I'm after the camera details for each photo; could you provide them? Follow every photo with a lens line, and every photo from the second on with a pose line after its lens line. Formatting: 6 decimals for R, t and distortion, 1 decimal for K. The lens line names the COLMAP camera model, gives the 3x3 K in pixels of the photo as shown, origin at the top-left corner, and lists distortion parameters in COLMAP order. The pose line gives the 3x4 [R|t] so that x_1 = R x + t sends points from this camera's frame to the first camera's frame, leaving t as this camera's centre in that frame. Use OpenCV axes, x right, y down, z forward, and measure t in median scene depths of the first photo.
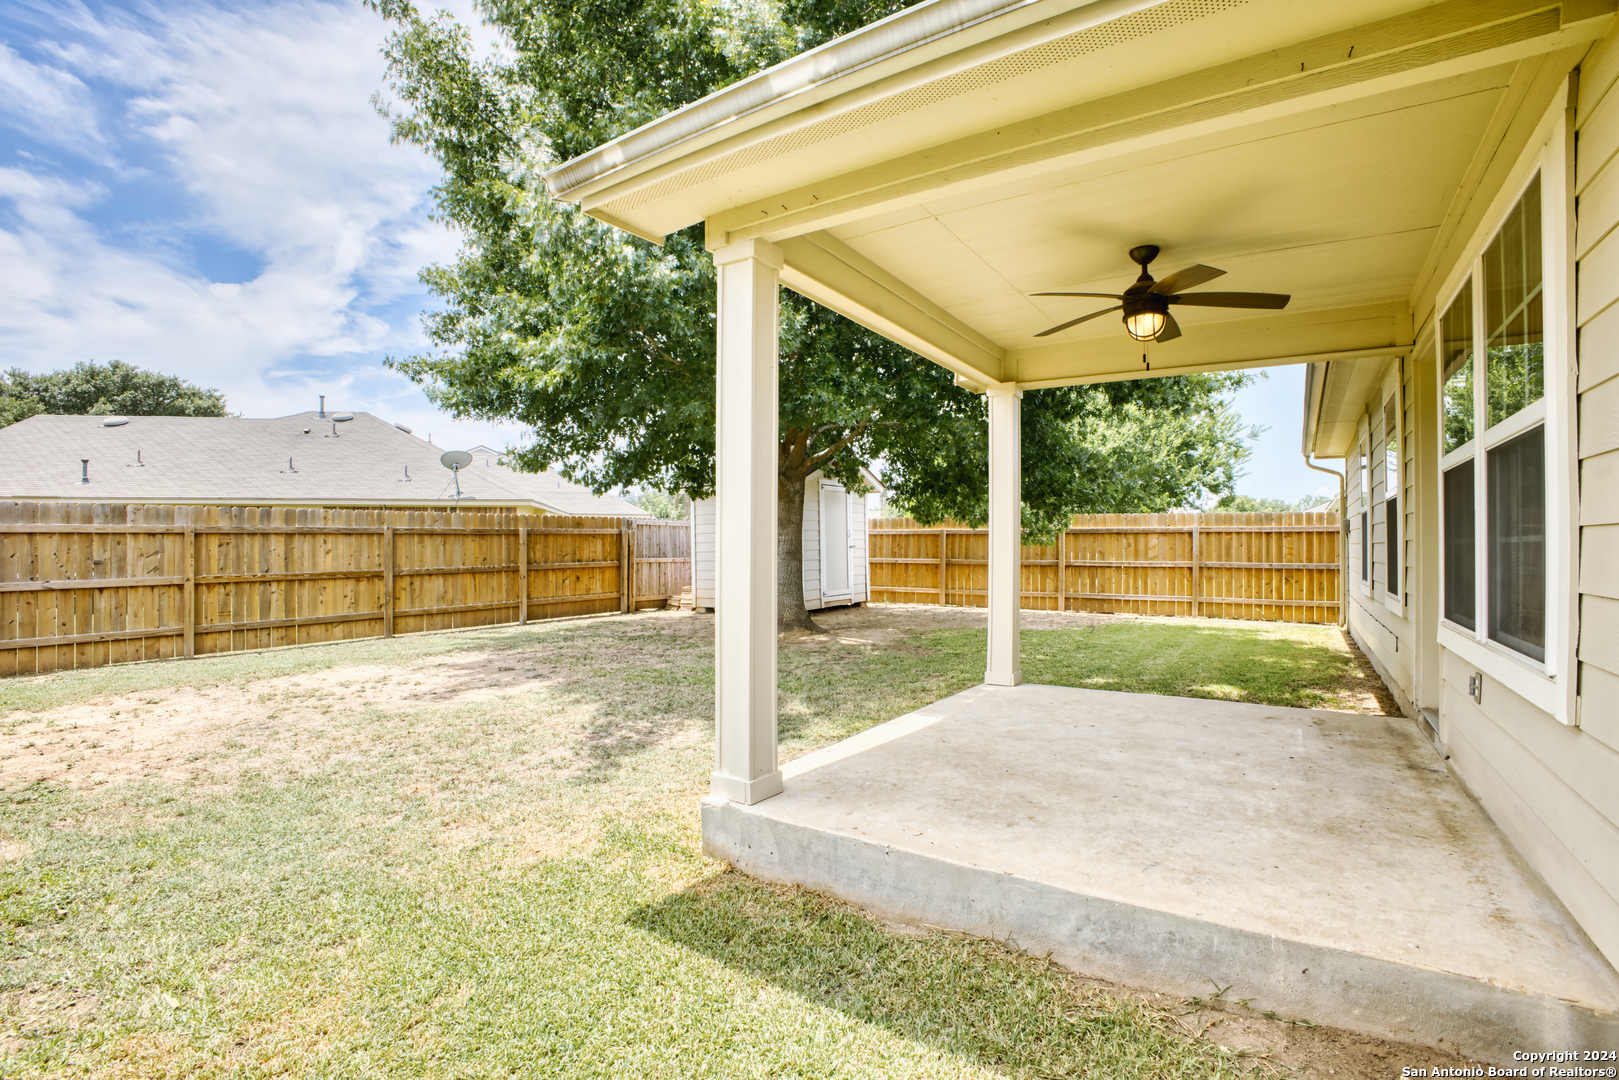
lens RADIAL K [[765.2, 0, 809.5], [0, 765.2, 540.0], [0, 0, 1]] dist [-0.080753, 0.000645]
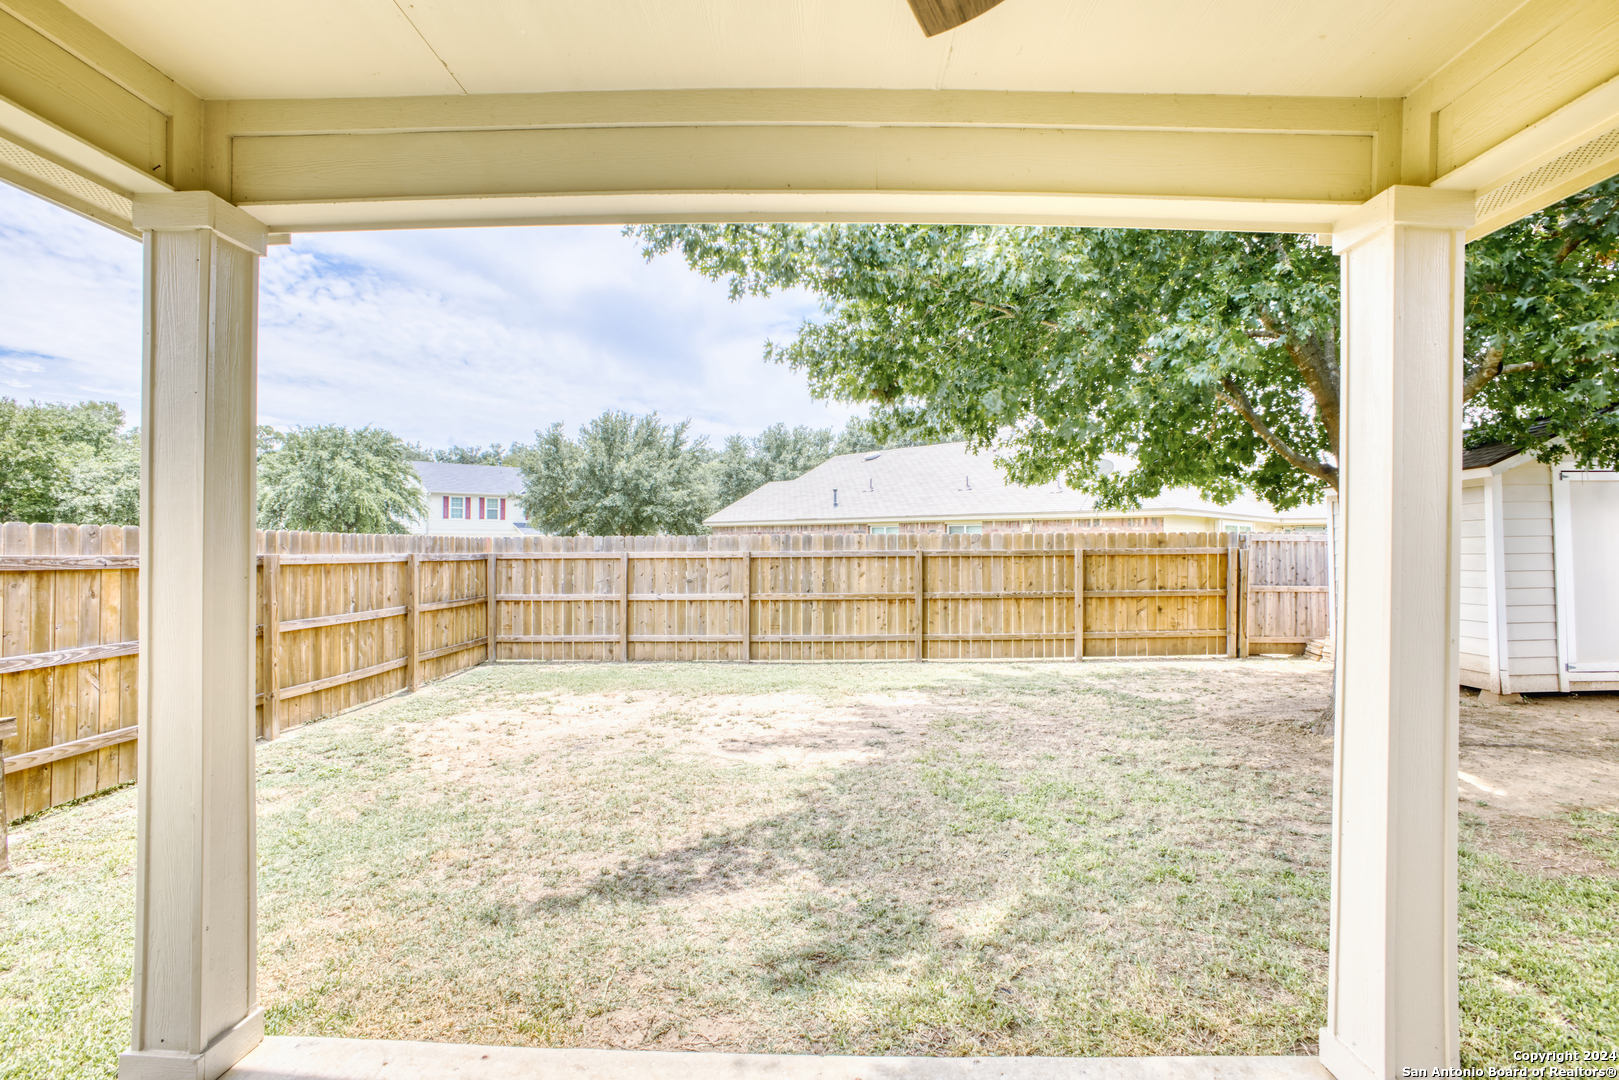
lens RADIAL K [[757.8, 0, 803.1], [0, 757.8, 523.5], [0, 0, 1]] dist [-0.086402, 0.026506]
pose [[0.532421, -0.021634, -0.846203, 0.174973], [0.003515, 0.999721, -0.023347, -0.025410], [0.846472, 0.009456, 0.532349, 0.276419]]
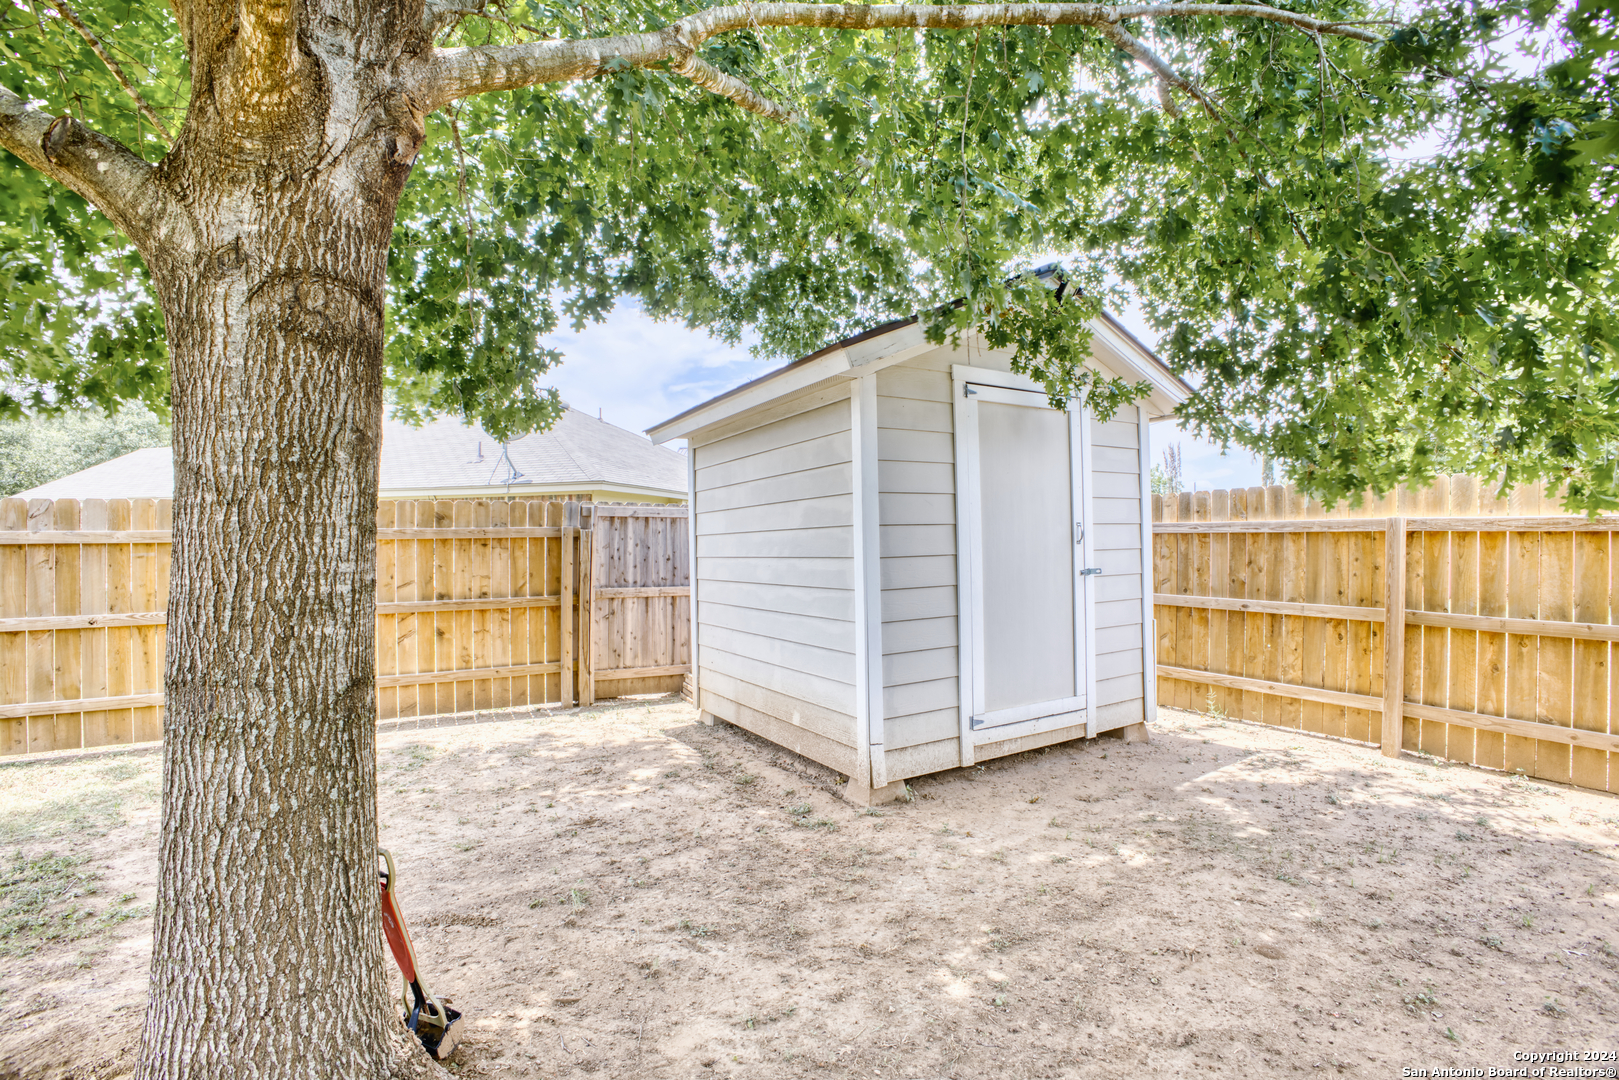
lens RADIAL K [[765.2, 0, 809.5], [0, 765.2, 540.0], [0, 0, 1]] dist [-0.080753, 0.000645]
pose [[0.892145, -0.003615, -0.451735, 0.111361], [0.006046, 0.999974, 0.003939, -0.008146], [0.451709, -0.006245, 0.892144, 0.743512]]
